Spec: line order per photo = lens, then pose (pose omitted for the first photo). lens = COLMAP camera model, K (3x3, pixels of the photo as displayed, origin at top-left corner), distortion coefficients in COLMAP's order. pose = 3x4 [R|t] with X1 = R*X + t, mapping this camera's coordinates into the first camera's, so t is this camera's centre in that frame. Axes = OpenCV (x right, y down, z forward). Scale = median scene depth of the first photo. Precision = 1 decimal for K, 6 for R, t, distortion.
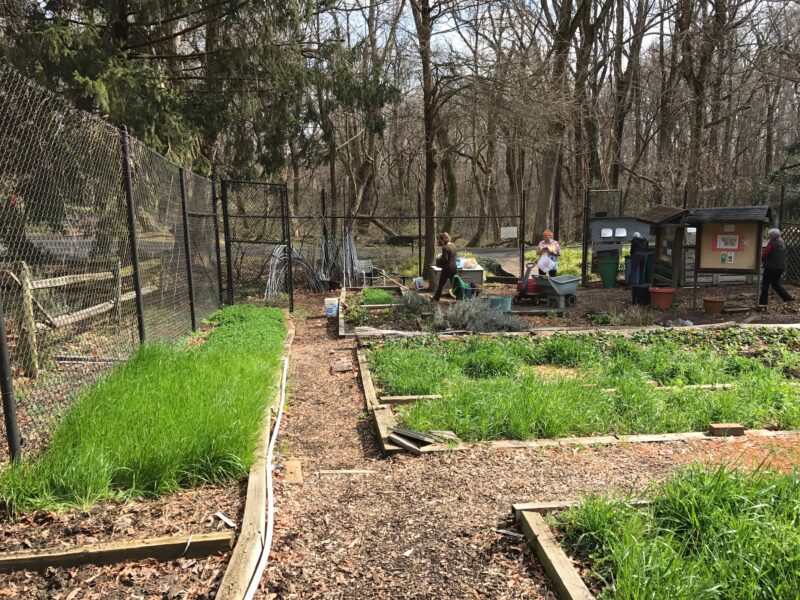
lens RADIAL K [[648.1, 0, 400.0], [0, 648.1, 300.0], [0, 0, 1]] dist [-0.000391, 0.007095]
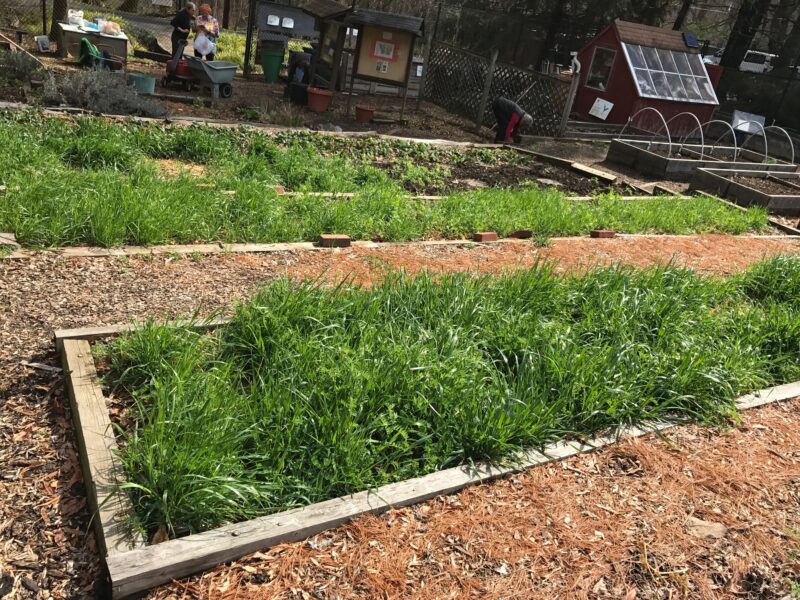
lens RADIAL K [[648.1, 0, 400.0], [0, 648.1, 300.0], [0, 0, 1]] dist [-0.000391, 0.007095]
pose [[0.878263, -0.019989, 0.477760, 0.083595], [-0.126691, 0.953693, 0.272798, 0.004424], [-0.461089, -0.300116, 0.835061, 0.076886]]
